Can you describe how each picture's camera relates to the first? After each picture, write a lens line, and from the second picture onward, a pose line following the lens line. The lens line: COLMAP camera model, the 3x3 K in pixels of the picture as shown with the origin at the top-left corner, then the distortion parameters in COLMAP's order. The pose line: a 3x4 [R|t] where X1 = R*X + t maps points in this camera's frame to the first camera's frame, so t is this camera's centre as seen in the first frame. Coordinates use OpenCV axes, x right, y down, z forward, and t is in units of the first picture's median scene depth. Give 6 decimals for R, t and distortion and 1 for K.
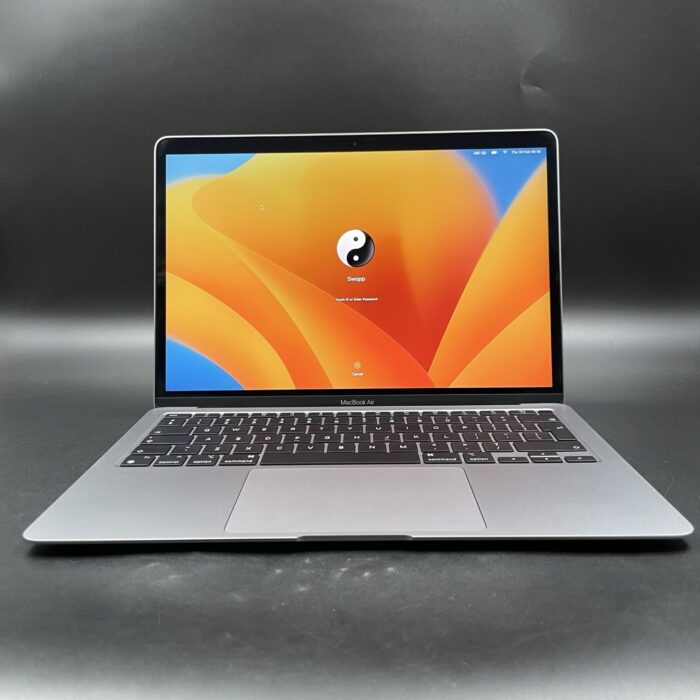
lens RADIAL K [[673.5, 0, 351.5], [0, 673.5, 345.7], [0, 0, 1]] dist [-0.008329, 0.000000]
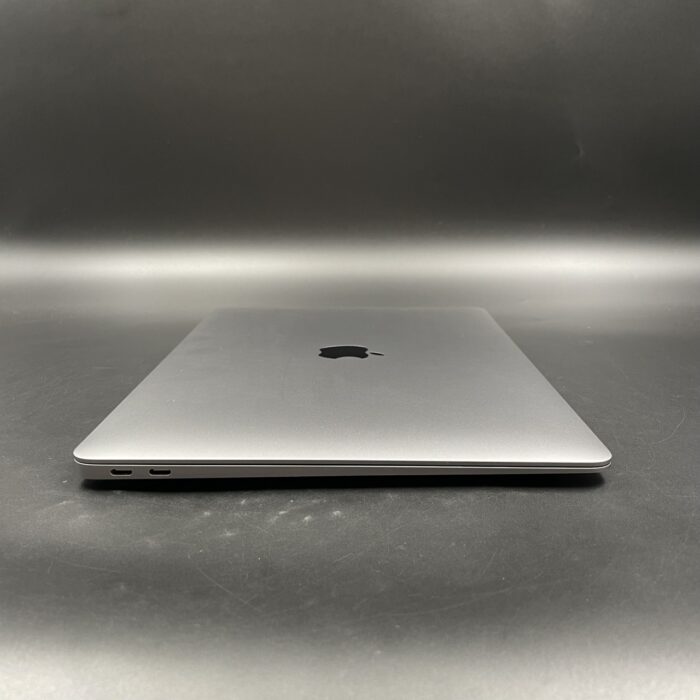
lens RADIAL K [[673.5, 0, 354.5], [0, 673.5, 352.0], [0, 0, 1]] dist [-0.008329, 0.000000]
pose [[0.999224, 0.002974, -0.039285, 0.124774], [0.000311, 0.996521, 0.083347, 0.063451], [0.039396, -0.083294, 0.995746, 0.183742]]
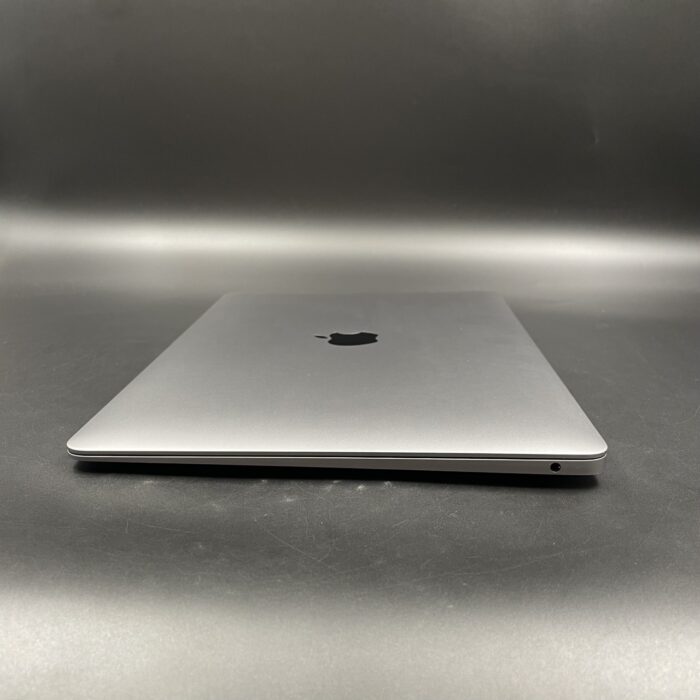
lens RADIAL K [[673.5, 0, 353.6], [0, 673.5, 356.4], [0, 0, 1]] dist [-0.008329, 0.000000]
pose [[0.999489, 0.025201, -0.019650, 0.028252], [-0.022674, 0.992559, 0.119638, 0.062931], [0.022518, -0.119131, 0.992623, 0.133179]]
